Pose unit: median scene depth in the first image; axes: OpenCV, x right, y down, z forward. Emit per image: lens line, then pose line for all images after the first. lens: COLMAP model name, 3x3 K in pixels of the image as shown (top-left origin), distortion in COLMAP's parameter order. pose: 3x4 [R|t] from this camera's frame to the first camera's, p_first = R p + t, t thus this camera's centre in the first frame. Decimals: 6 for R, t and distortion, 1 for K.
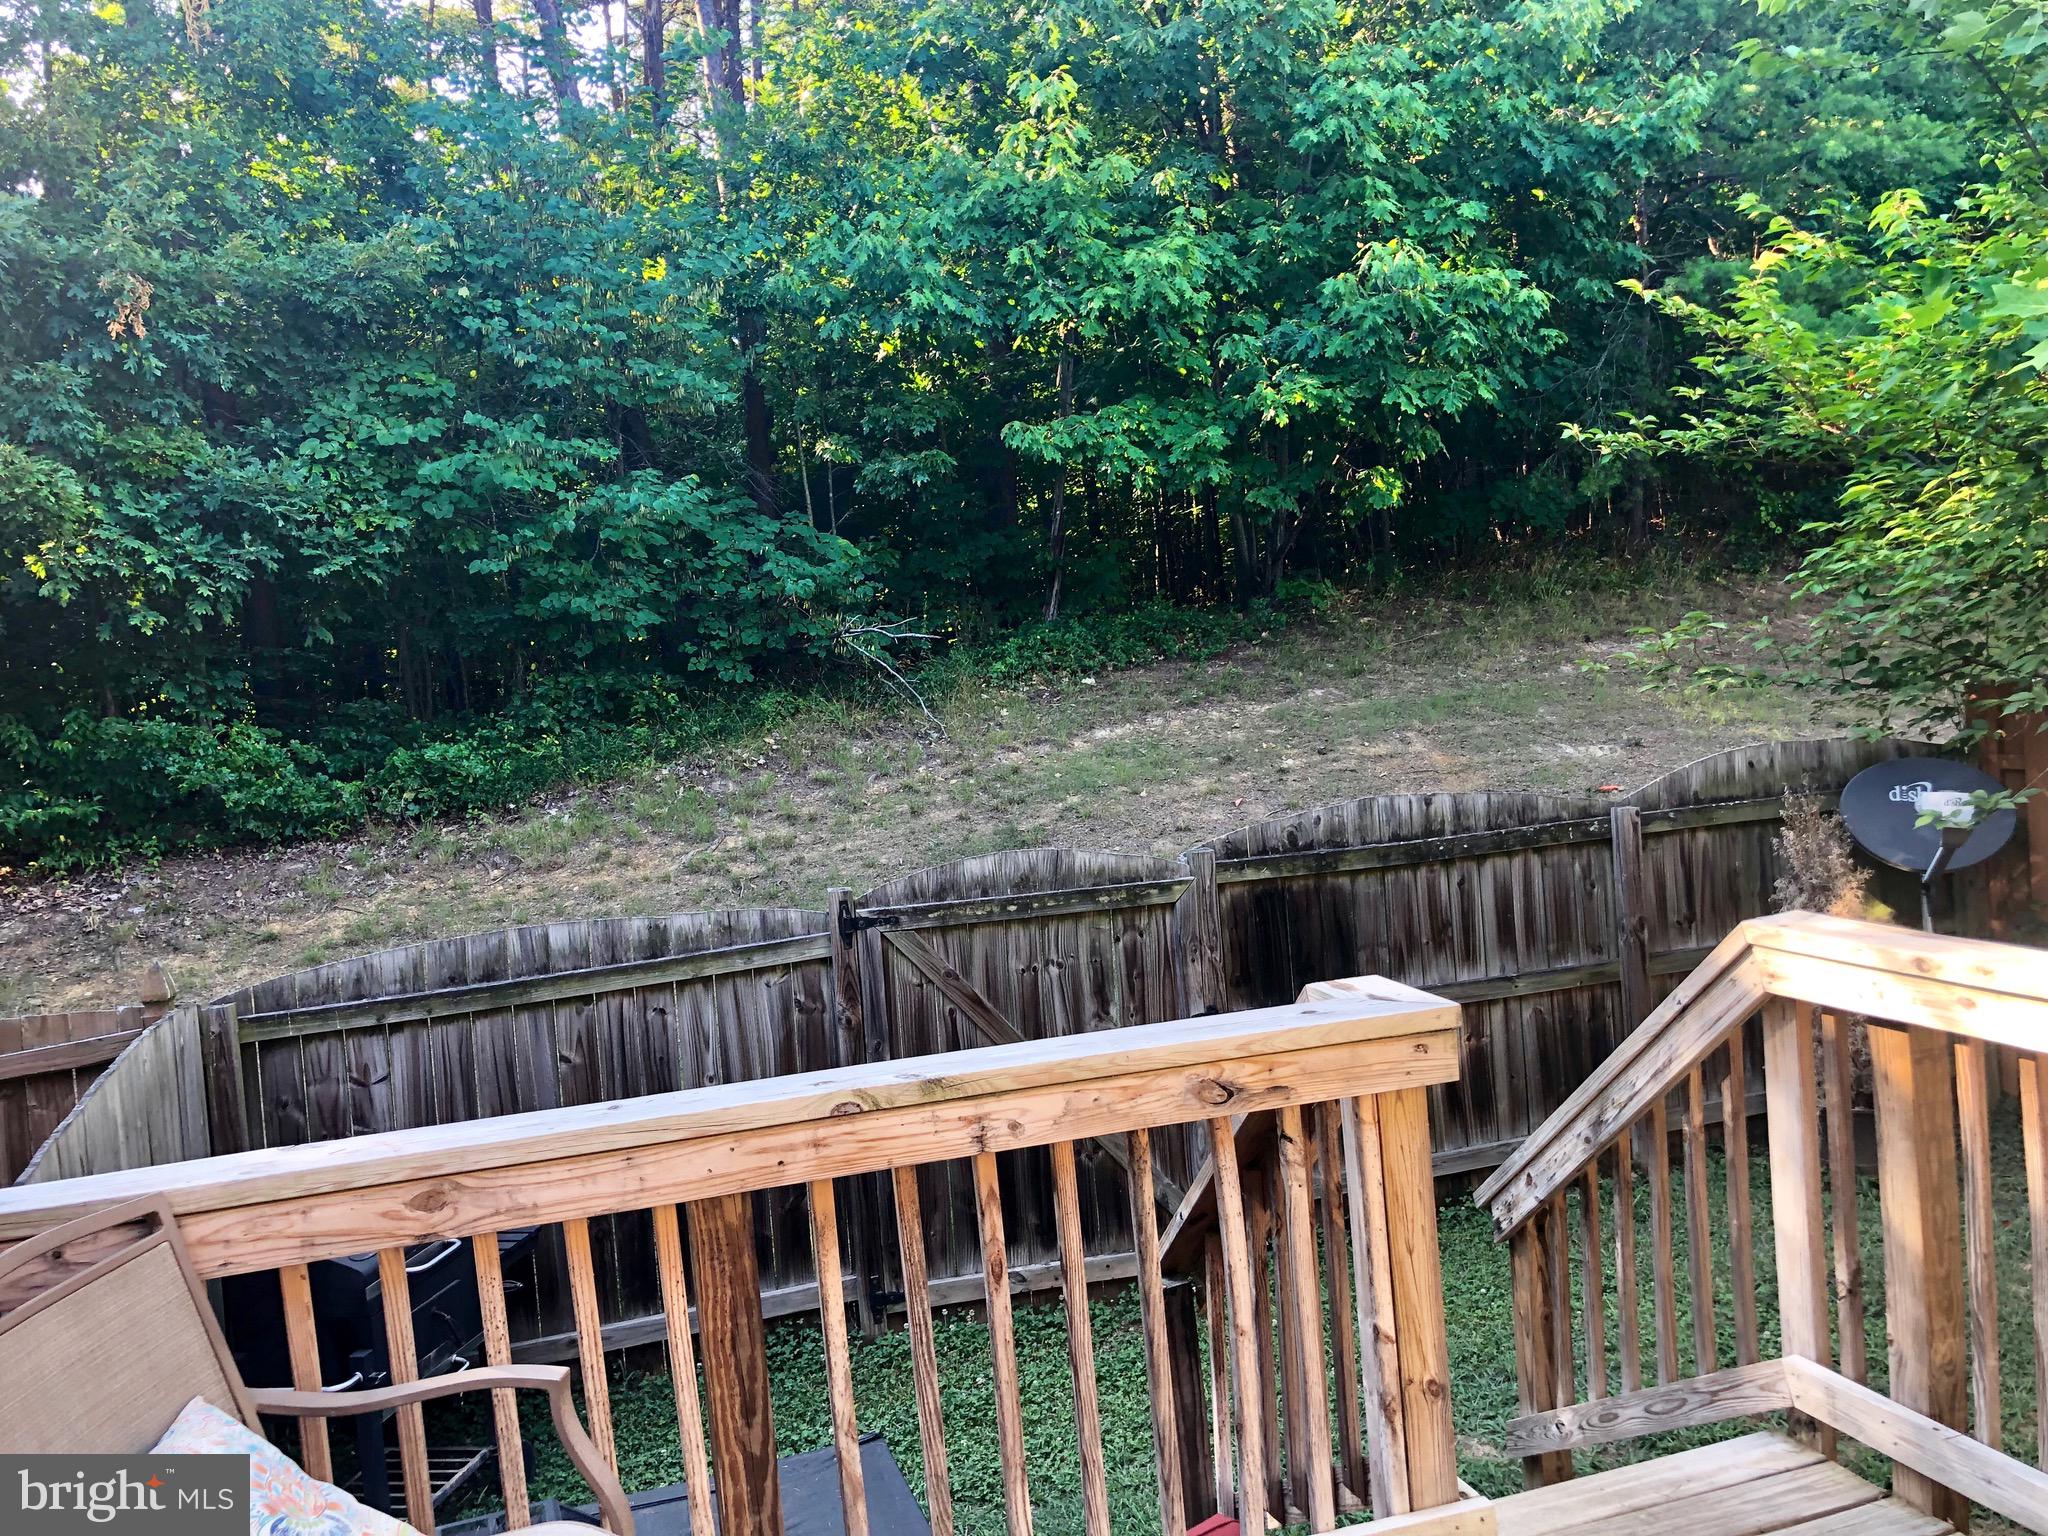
lens RADIAL K [[1697.3, 0, 1026.5], [0, 1697.3, 767.1], [0, 0, 1]] dist [0.034192, -0.020990]
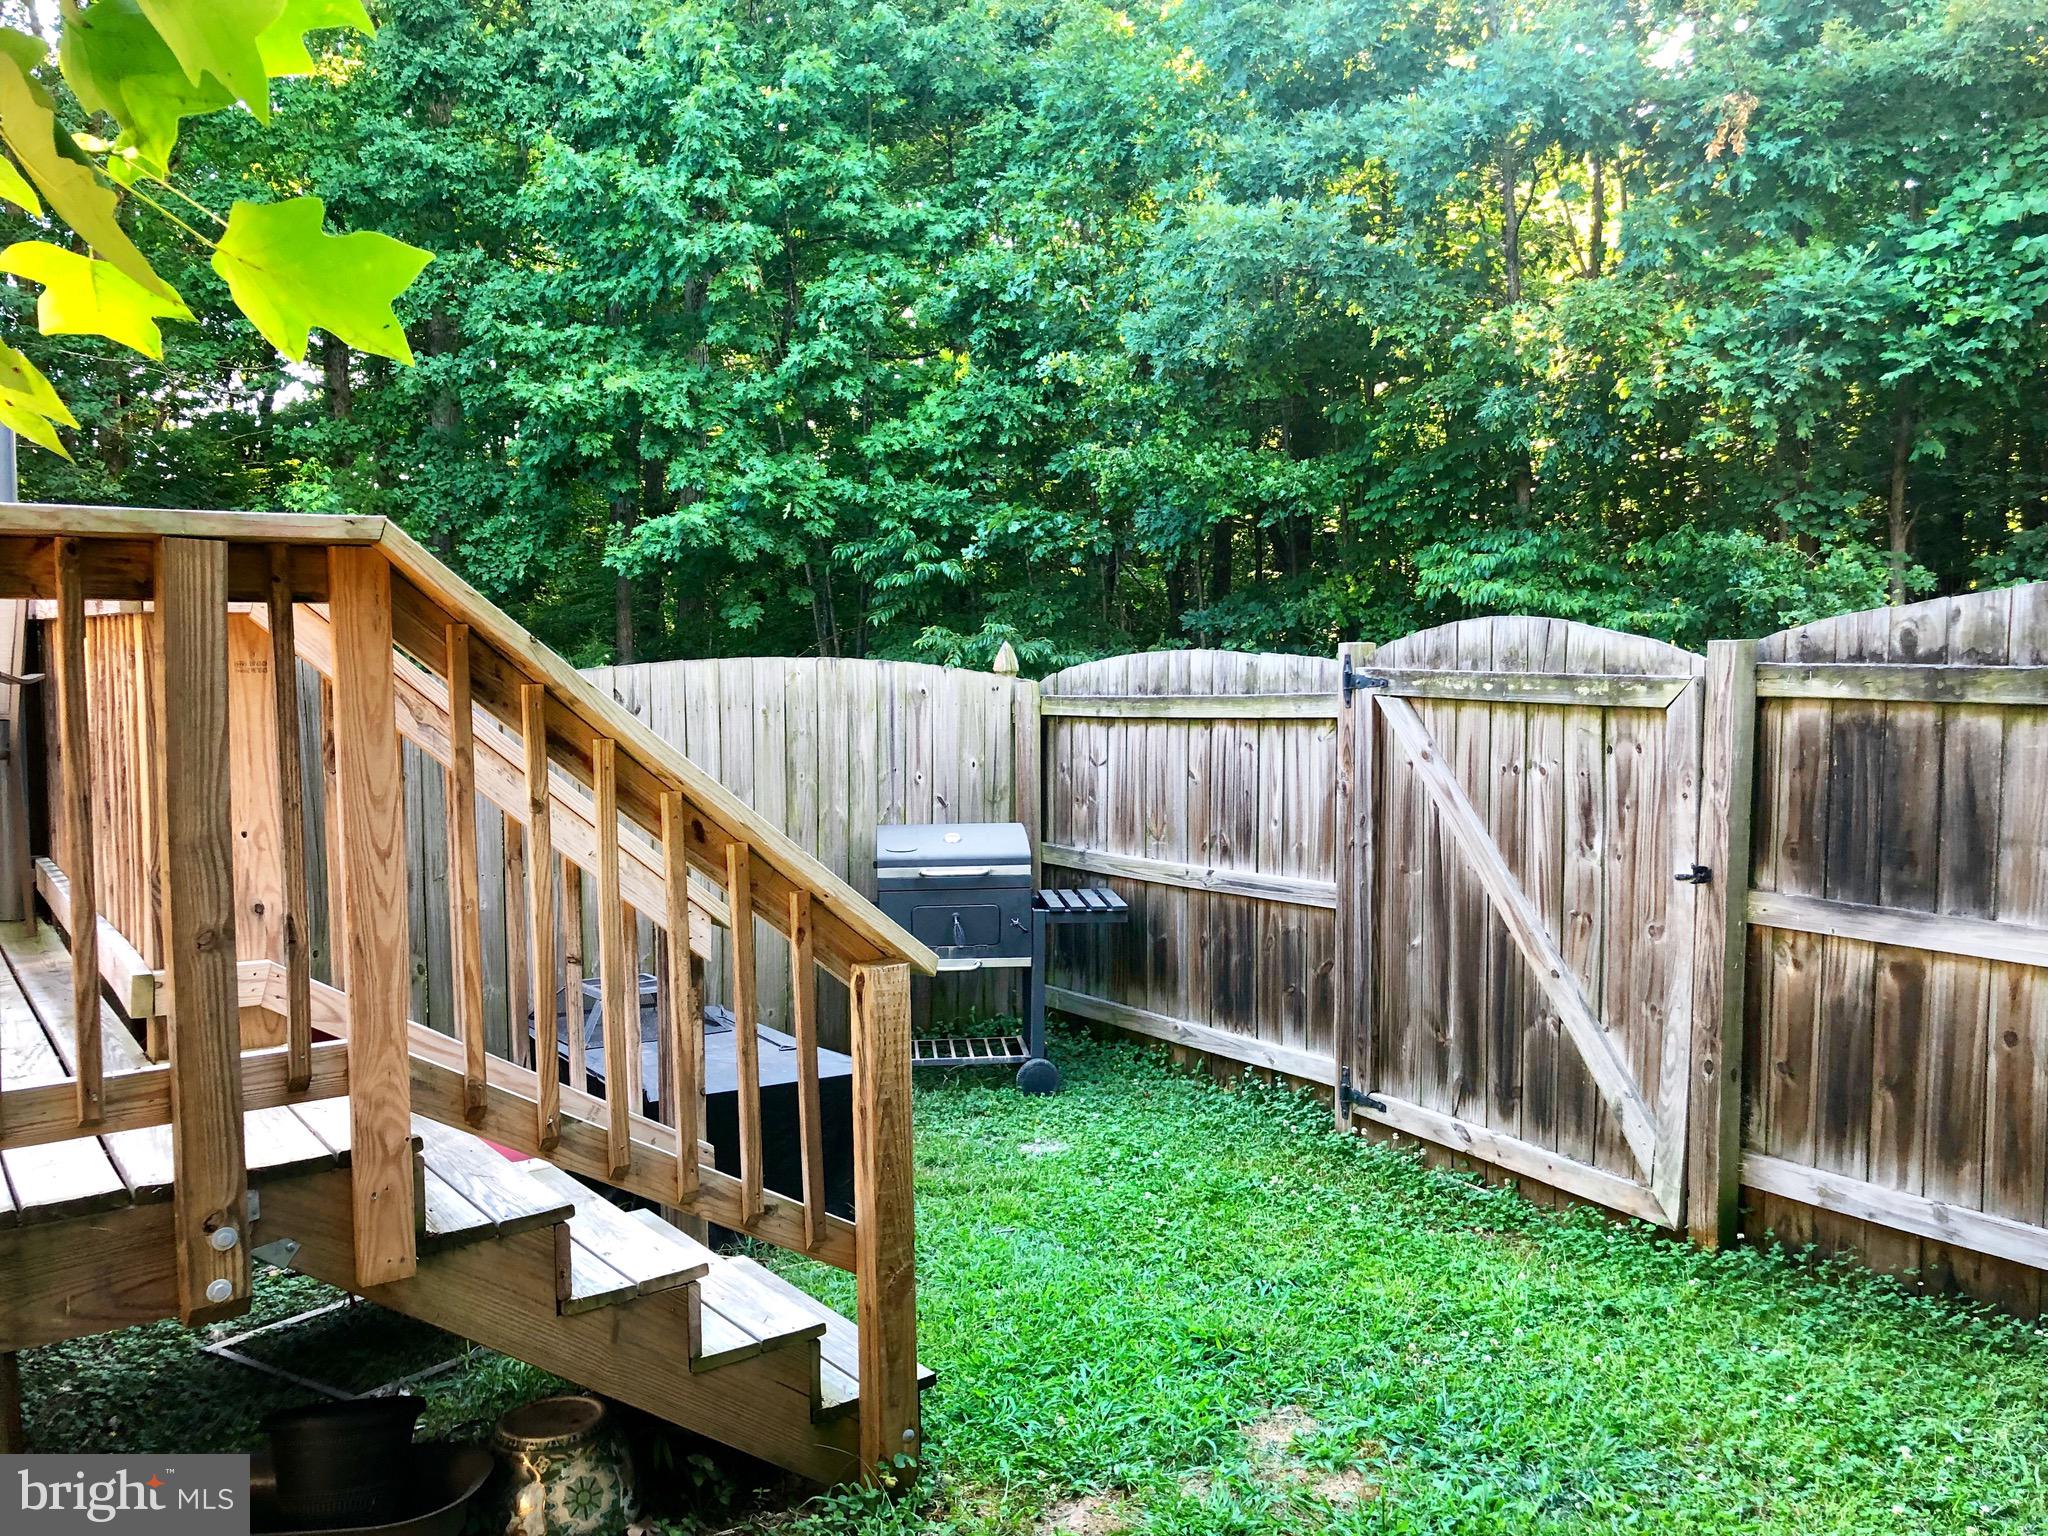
lens RADIAL K [[1697.3, 0, 1024.8], [0, 1697.3, 774.7], [0, 0, 1]] dist [0.034192, -0.020990]
pose [[0.293972, 0.143647, -0.944958, 0.678093], [-0.080667, 0.988844, 0.125223, 0.040026], [0.952404, 0.039415, 0.302280, 0.534353]]
